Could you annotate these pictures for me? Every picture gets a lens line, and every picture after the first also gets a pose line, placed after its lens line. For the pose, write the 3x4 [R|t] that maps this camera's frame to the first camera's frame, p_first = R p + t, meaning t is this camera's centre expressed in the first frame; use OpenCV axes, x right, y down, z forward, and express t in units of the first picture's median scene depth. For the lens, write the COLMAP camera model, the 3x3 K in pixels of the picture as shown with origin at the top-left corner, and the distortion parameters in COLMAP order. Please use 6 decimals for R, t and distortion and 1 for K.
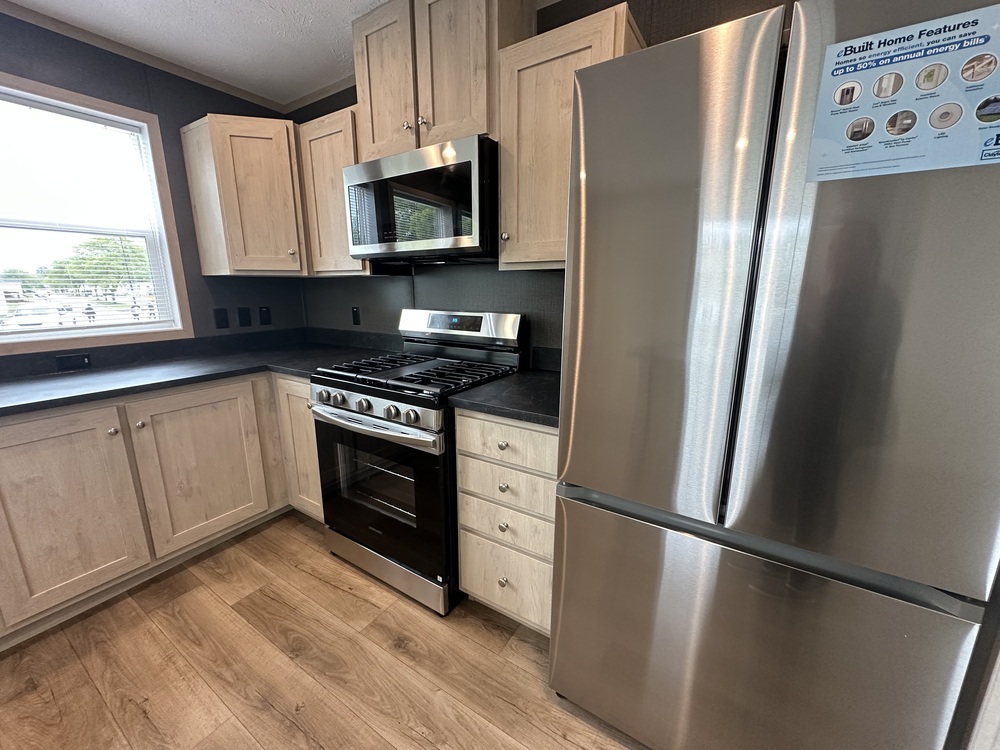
lens RADIAL K [[399.0, 0, 500.0], [0, 399.0, 375.0], [0, 0, 1]] dist [-0.001740, -0.000115]
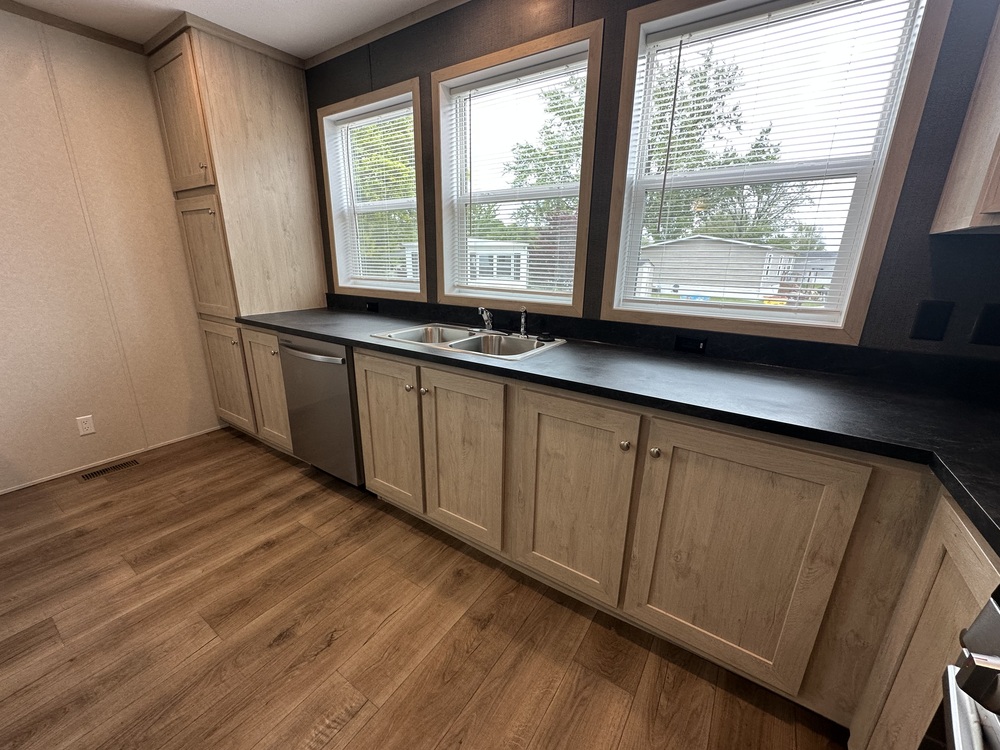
lens RADIAL K [[399.0, 0, 500.0], [0, 399.0, 375.0], [0, 0, 1]] dist [-0.001740, -0.000115]
pose [[-0.021422, 0.286198, -0.957931, -0.281928], [-0.236903, 0.929409, 0.282975, -0.142072], [0.971297, 0.232999, 0.047892, 0.710611]]
